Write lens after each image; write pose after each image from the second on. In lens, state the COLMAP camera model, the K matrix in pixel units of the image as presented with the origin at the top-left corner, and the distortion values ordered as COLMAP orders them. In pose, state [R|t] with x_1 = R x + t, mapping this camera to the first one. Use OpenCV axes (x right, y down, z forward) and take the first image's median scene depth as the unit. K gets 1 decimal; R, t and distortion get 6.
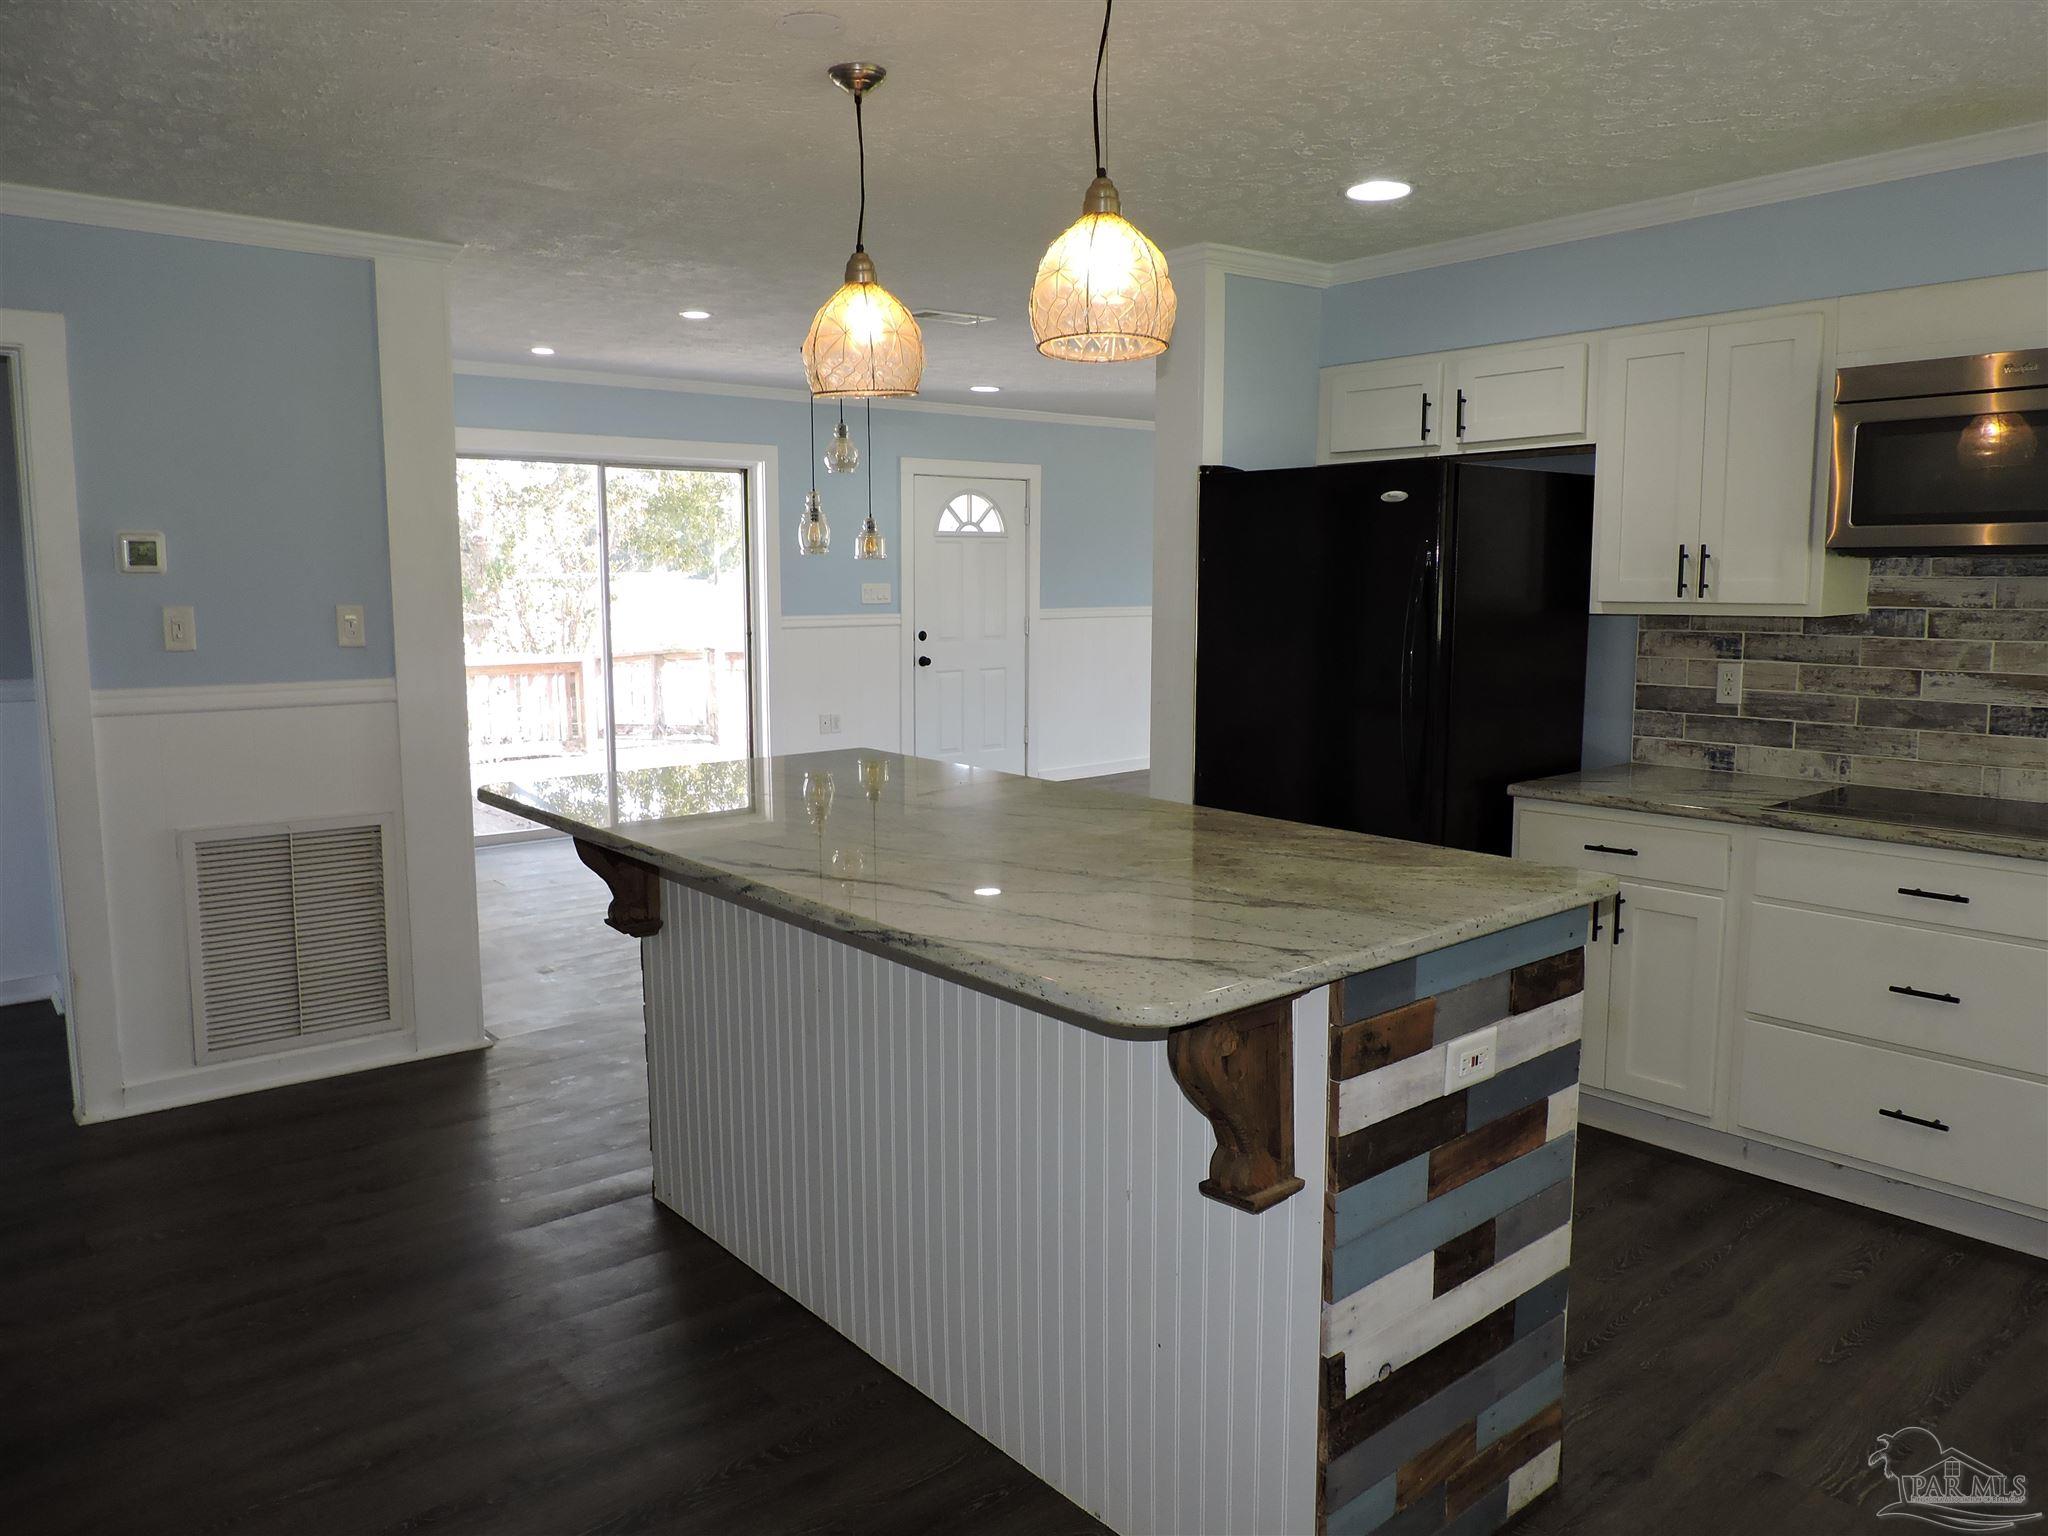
lens RADIAL K [[1437.4, 0, 1029.0], [0, 1437.4, 762.4], [0, 0, 1]] dist [-0.032968, 0.001466]
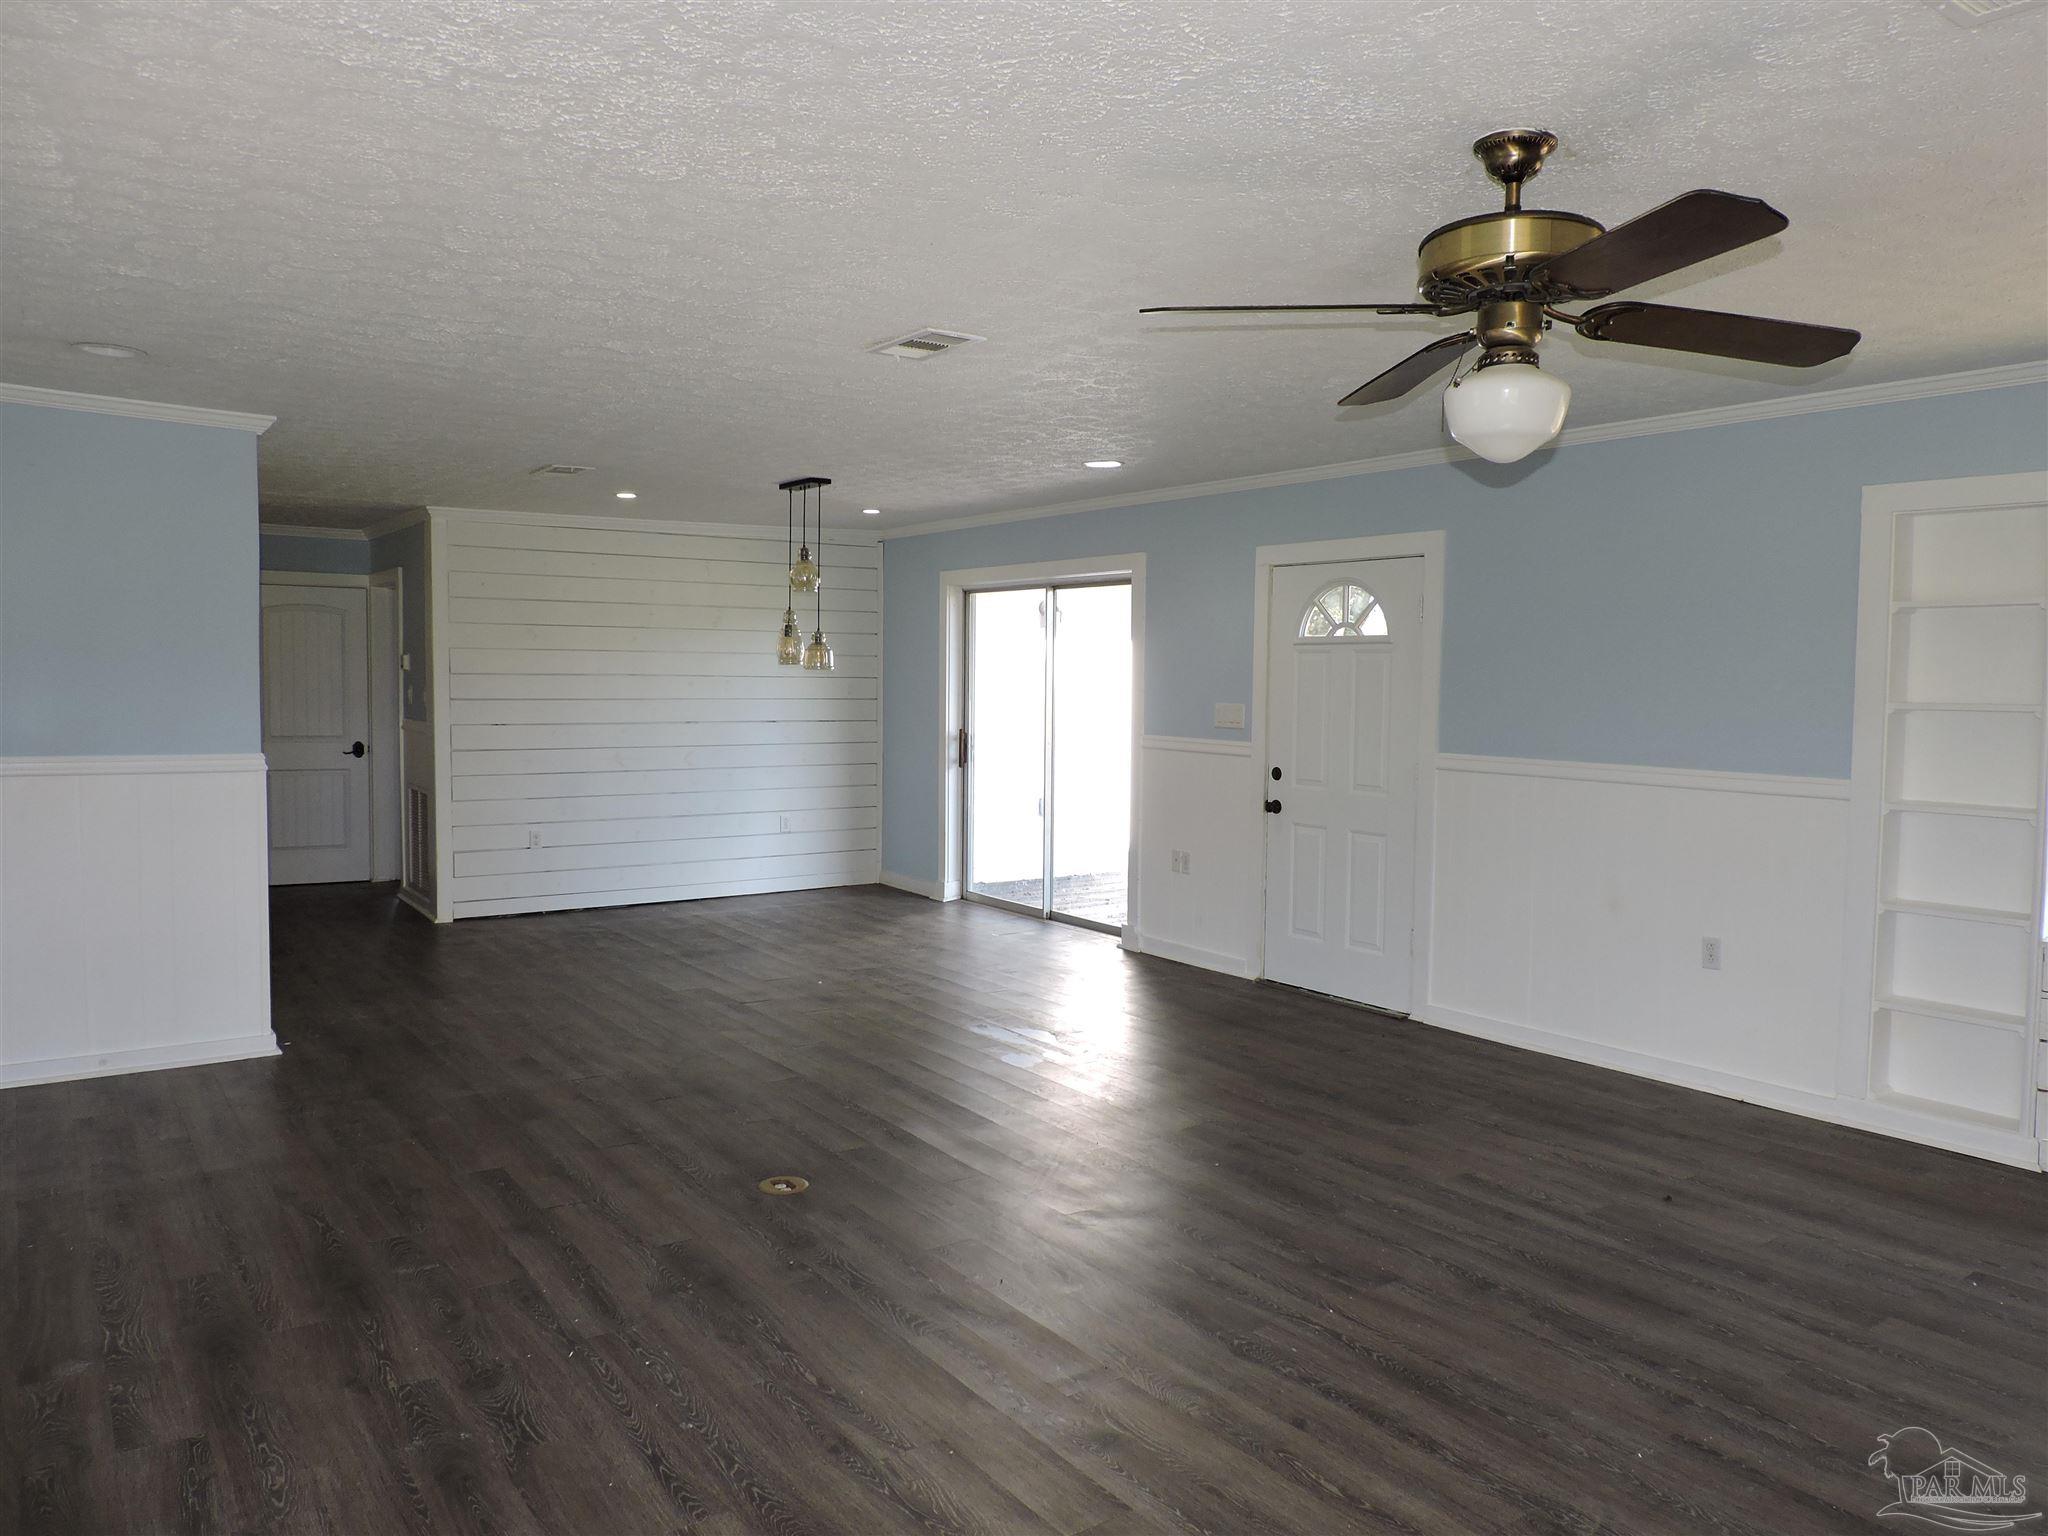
lens RADIAL K [[1437.4, 0, 1029.0], [0, 1437.4, 762.4], [0, 0, 1]] dist [-0.032968, 0.001466]
pose [[-0.077715, 0.058701, -0.995246, 0.693726], [-0.148687, 0.986418, 0.069791, -0.126605], [0.985826, 0.153404, -0.067931, 0.911786]]
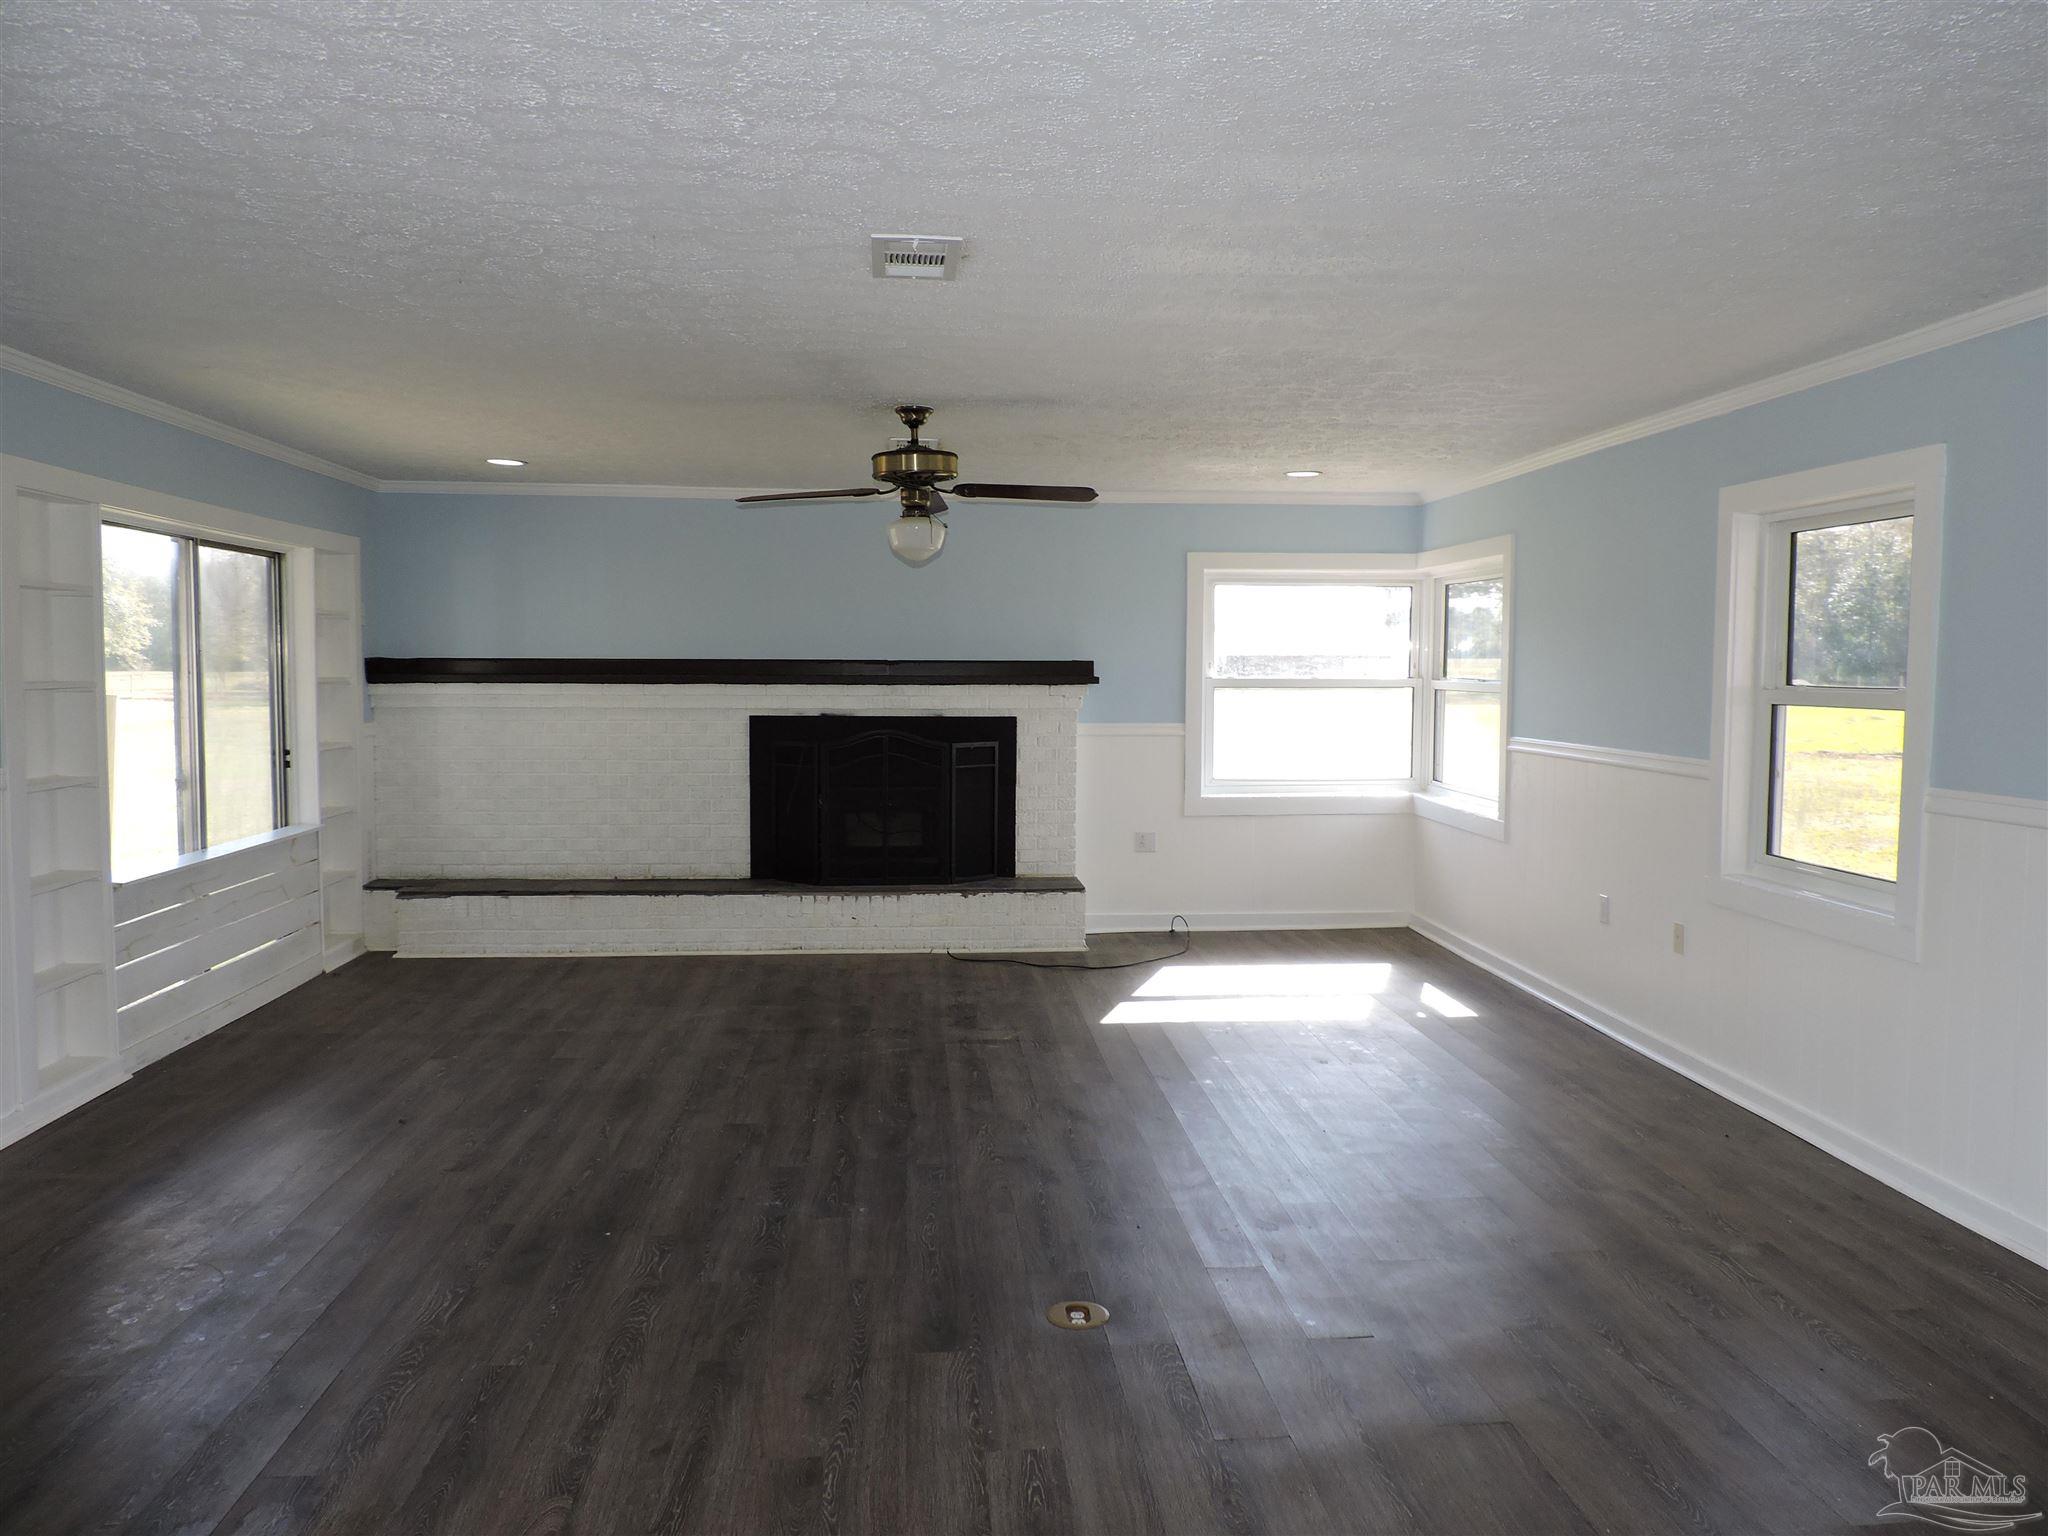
lens RADIAL K [[1437.4, 0, 1029.0], [0, 1437.4, 762.4], [0, 0, 1]] dist [-0.032968, 0.001466]
pose [[0.564010, -0.045898, 0.824491, -0.045730], [0.108320, 0.993939, -0.018768, -0.083568], [-0.818633, 0.099894, 0.565563, 0.616790]]
